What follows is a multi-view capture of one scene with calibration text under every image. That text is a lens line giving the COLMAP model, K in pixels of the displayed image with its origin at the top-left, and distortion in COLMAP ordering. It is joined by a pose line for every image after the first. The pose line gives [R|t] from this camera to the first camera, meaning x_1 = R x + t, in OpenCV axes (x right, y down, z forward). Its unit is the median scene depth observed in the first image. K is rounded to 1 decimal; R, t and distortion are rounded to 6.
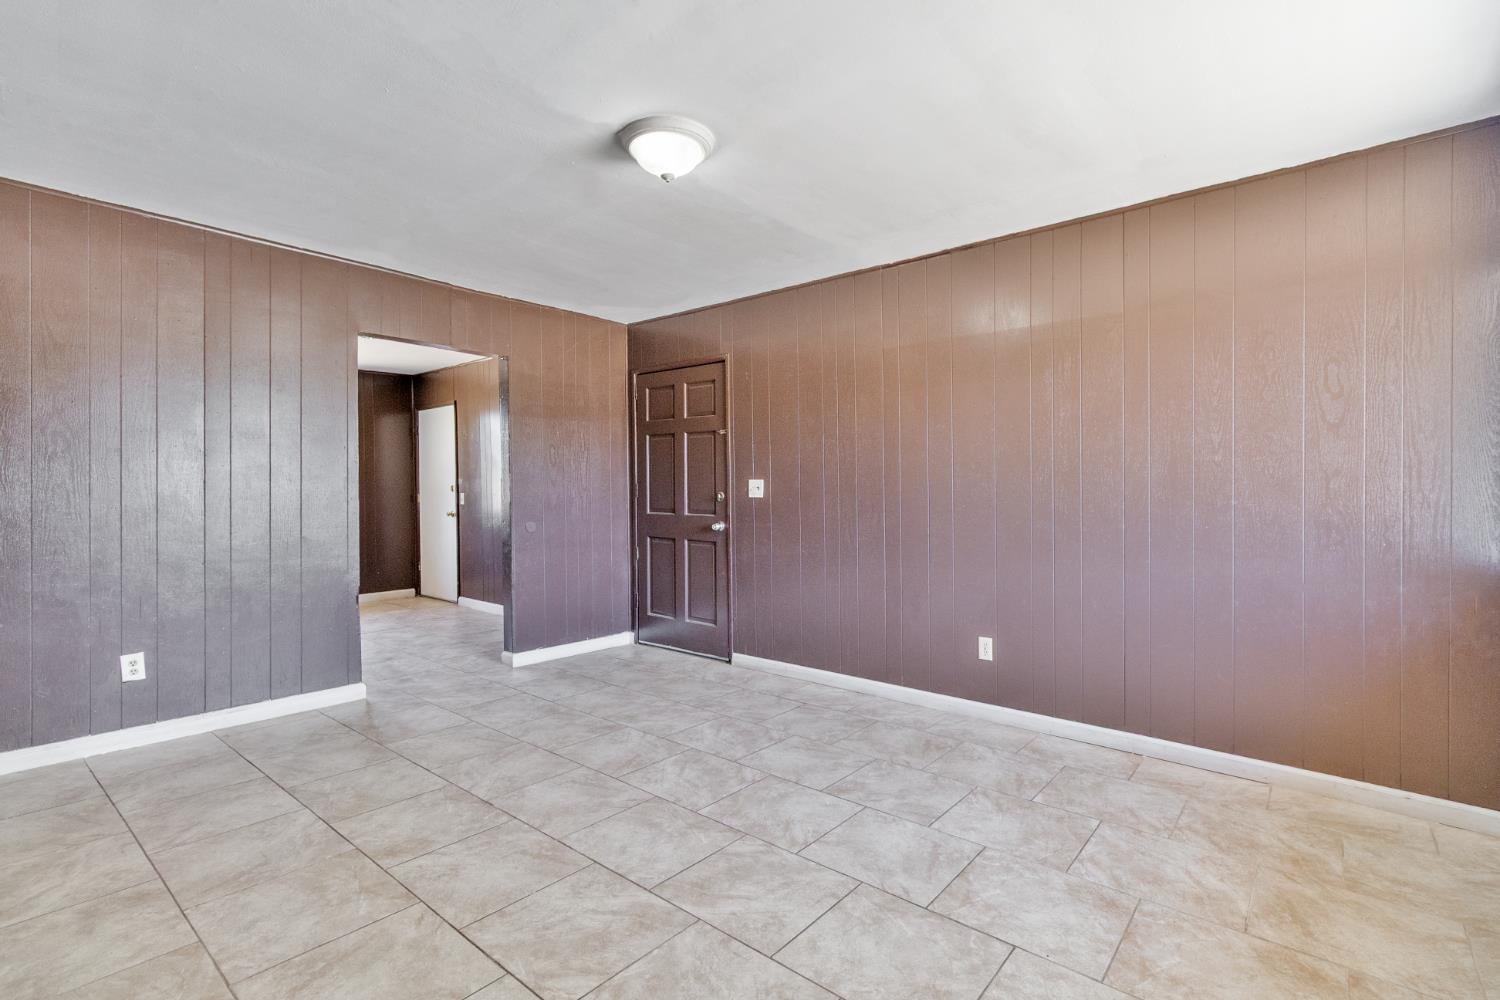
lens RADIAL K [[701.6, 0, 754.4], [0, 701.6, 494.6], [0, 0, 1]] dist [-0.001312, 0.000226]
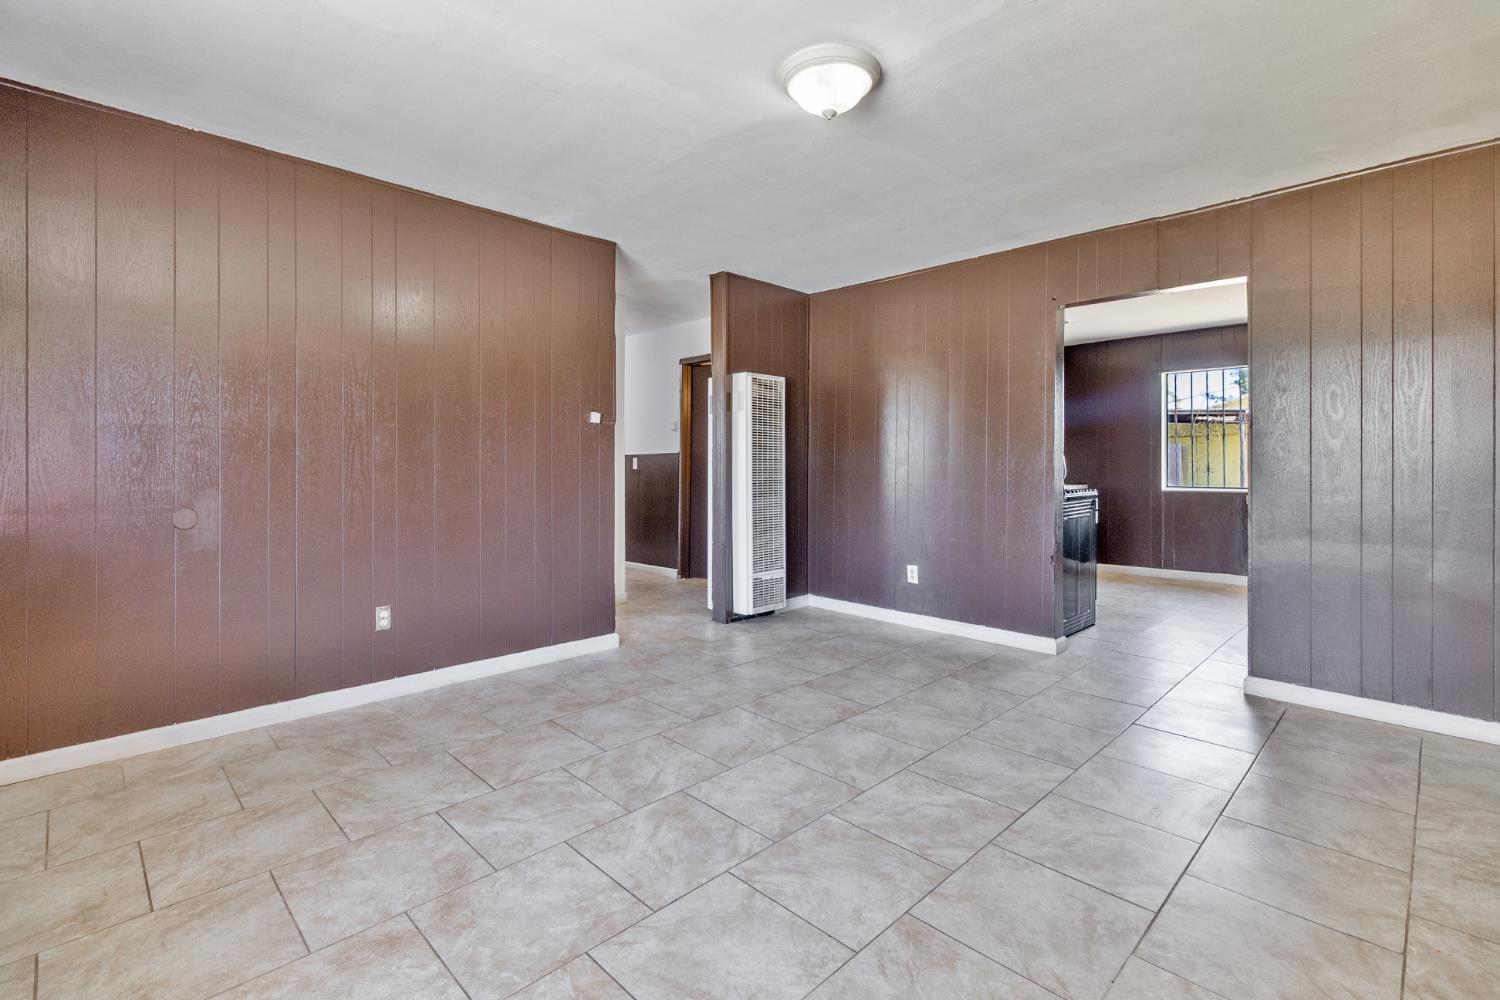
lens RADIAL K [[701.6, 0, 747.1], [0, 701.6, 470.8], [0, 0, 1]] dist [-0.001312, 0.000226]
pose [[-0.112583, 0.011130, -0.993580, 0.838497], [-0.004372, 0.999922, 0.011696, 0.007440], [0.993633, 0.005661, -0.112525, 1.030923]]
